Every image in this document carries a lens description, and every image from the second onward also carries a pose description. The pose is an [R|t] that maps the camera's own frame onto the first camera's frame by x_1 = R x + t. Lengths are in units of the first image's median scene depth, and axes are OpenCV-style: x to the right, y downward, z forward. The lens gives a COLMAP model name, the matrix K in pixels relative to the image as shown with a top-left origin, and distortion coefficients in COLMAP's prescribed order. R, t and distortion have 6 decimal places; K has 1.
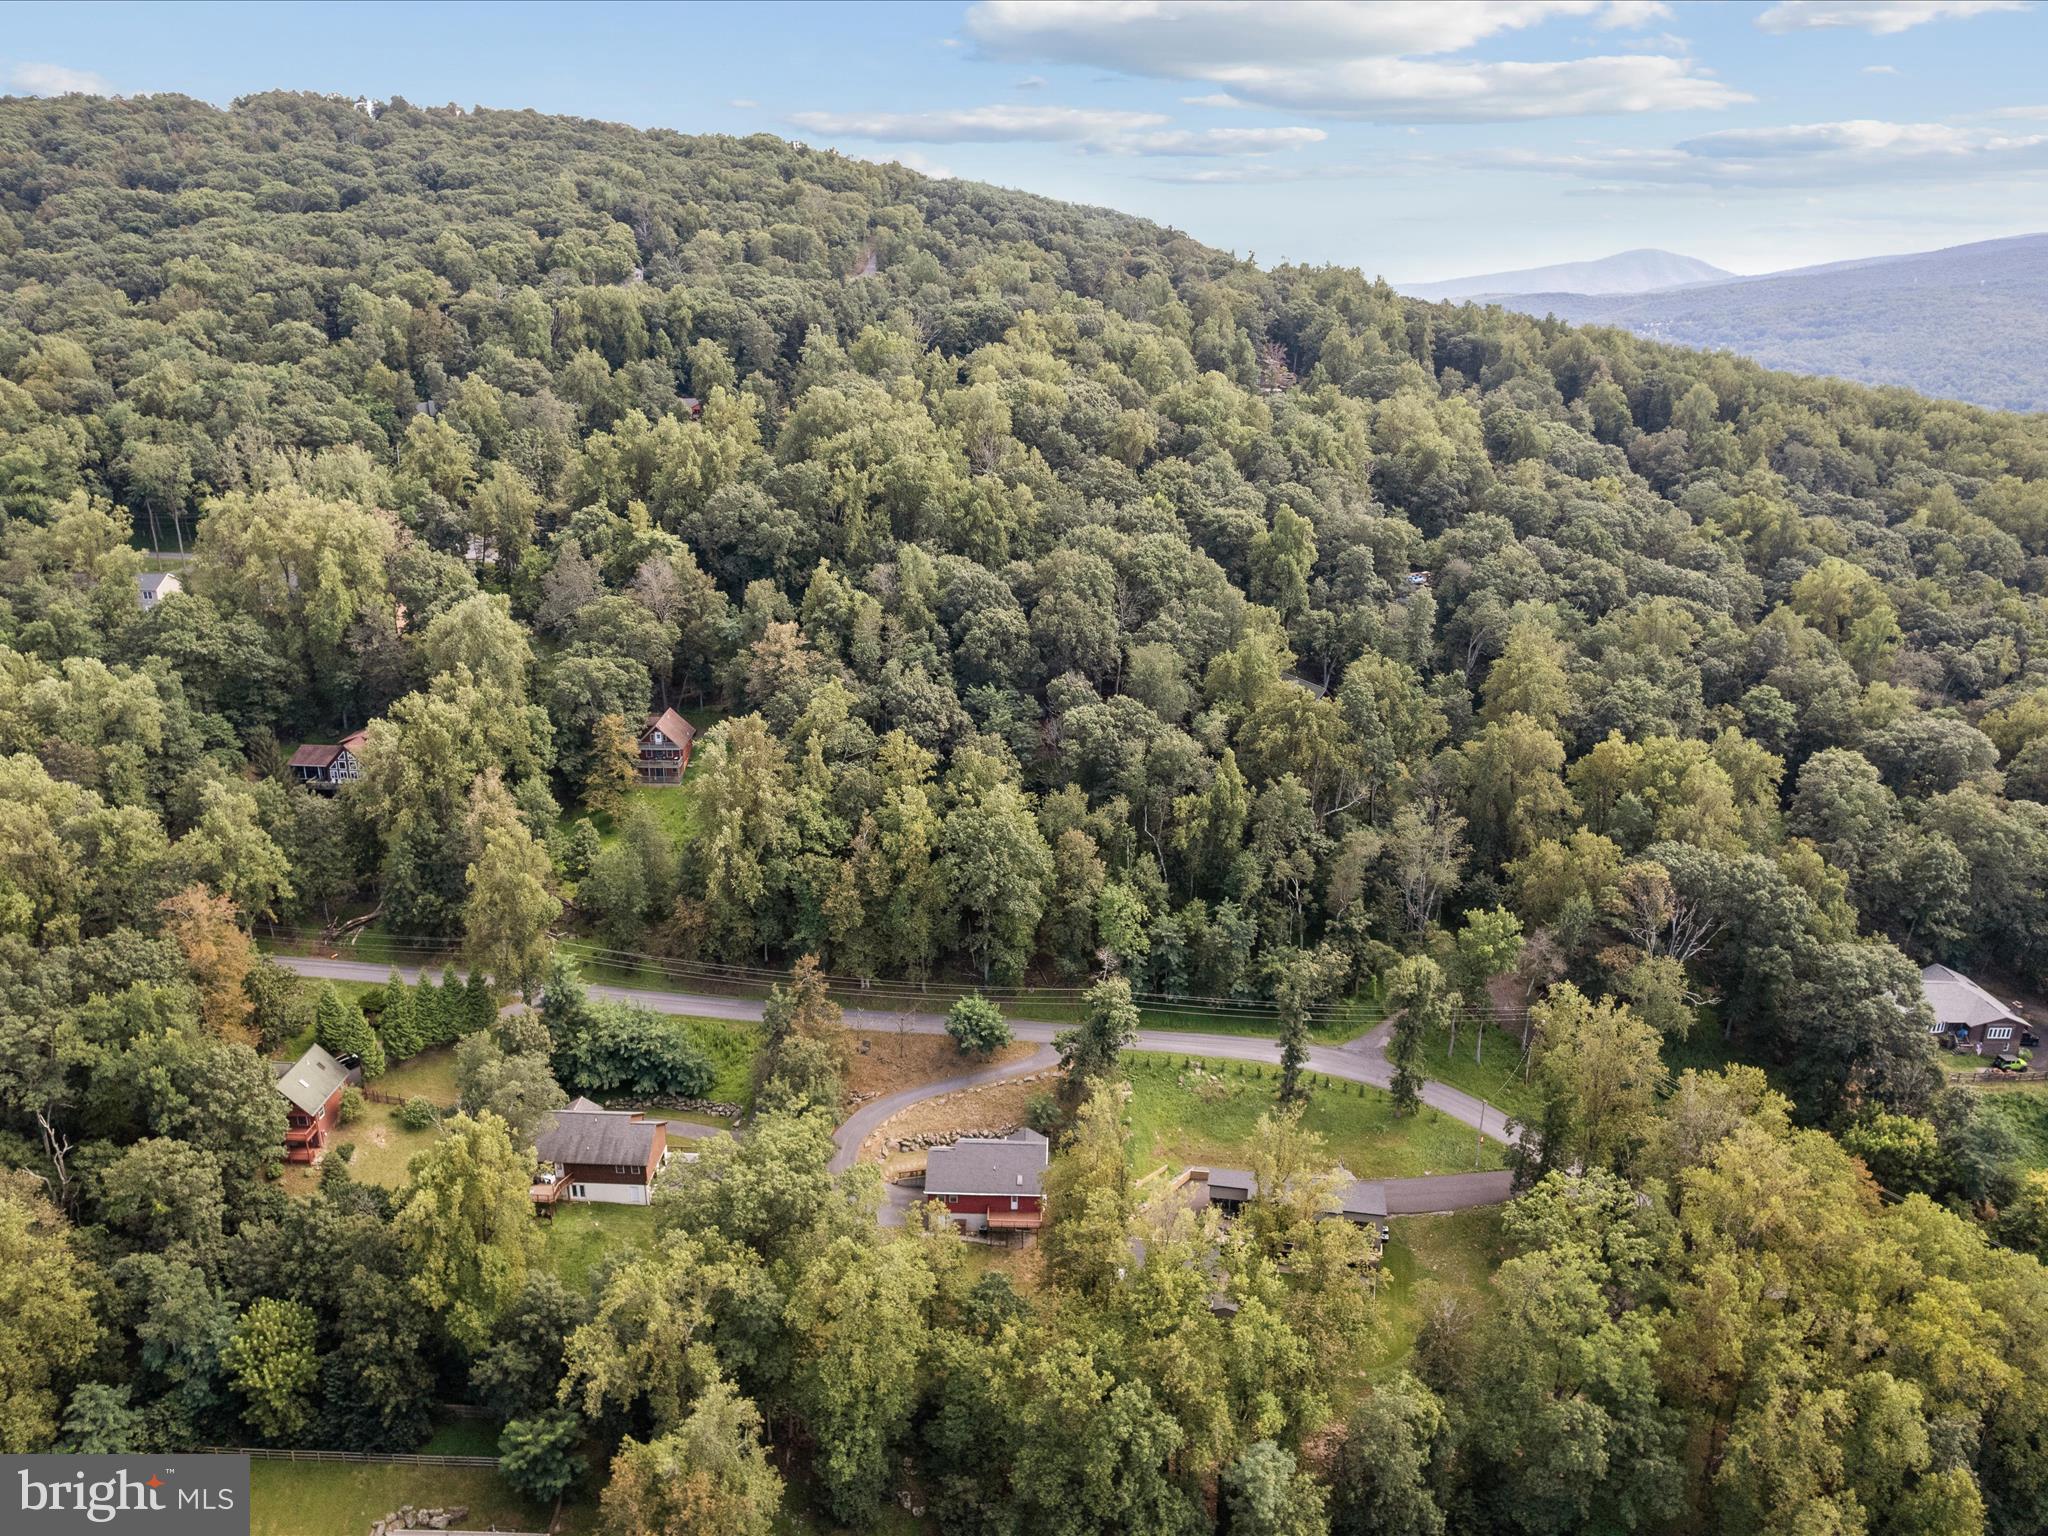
lens RADIAL K [[1333.6, 0, 1033.7], [0, 1333.6, 799.4], [0, 0, 1]] dist [-0.003372, -0.001866]
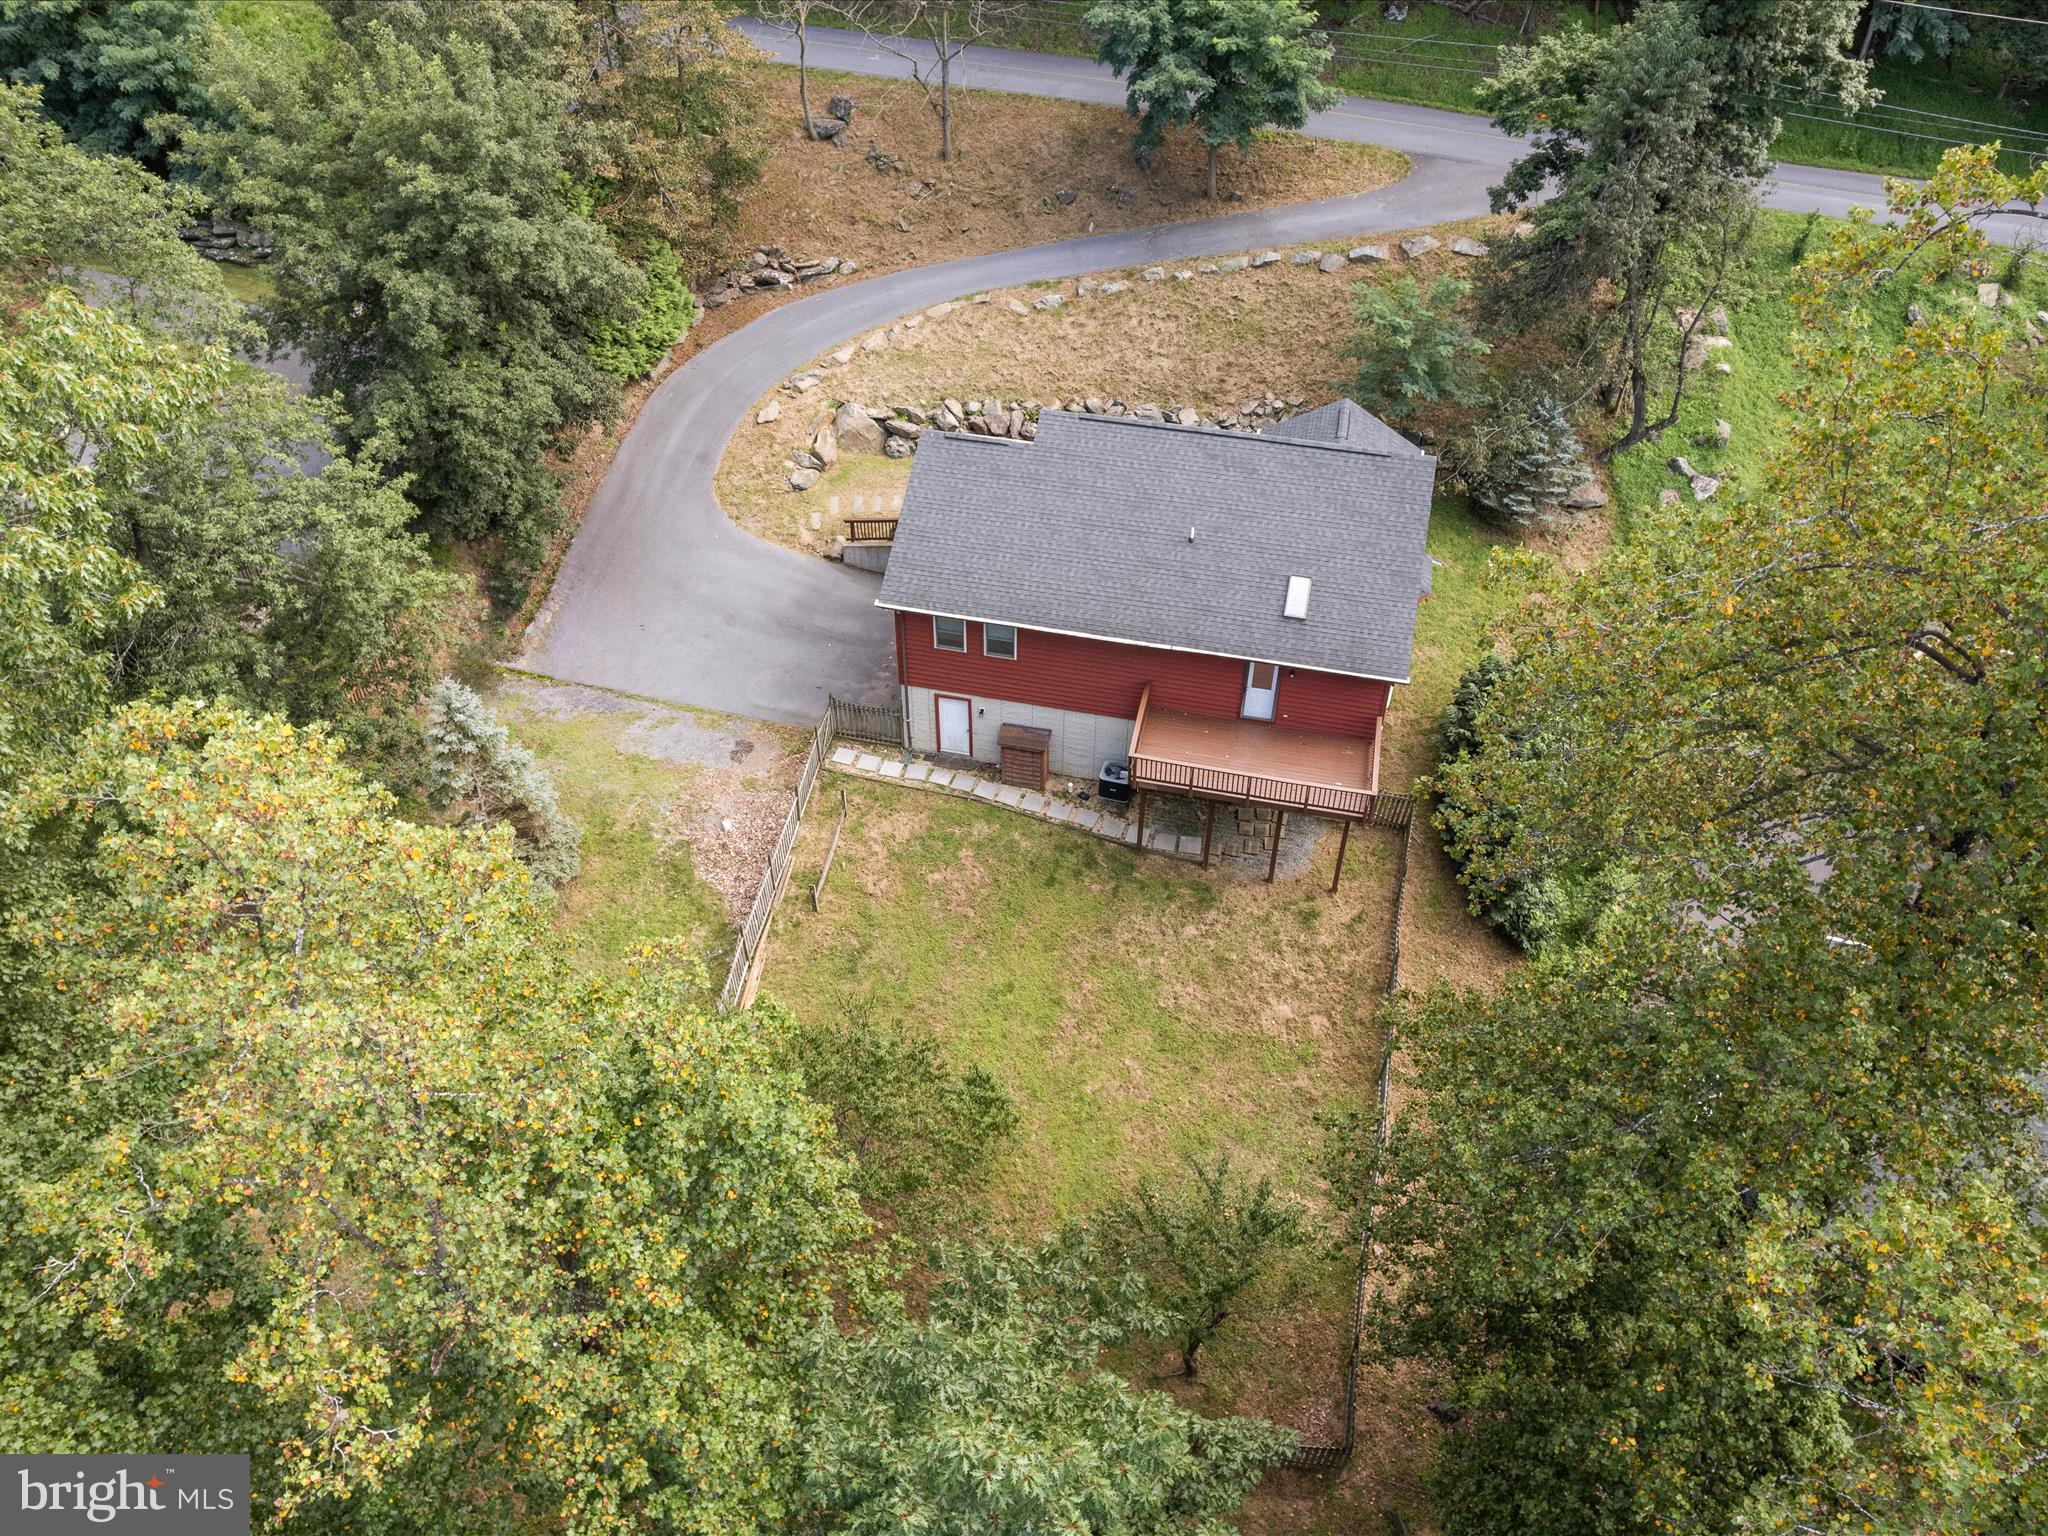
lens RADIAL K [[1333.6, 0, 1033.7], [0, 1333.6, 799.4], [0, 0, 1]] dist [-0.003372, -0.001866]
pose [[0.977783, 0.137637, -0.158101, -0.013044], [-0.058931, 0.904306, 0.422797, 0.210122], [0.201164, -0.404087, 0.892327, 0.726959]]
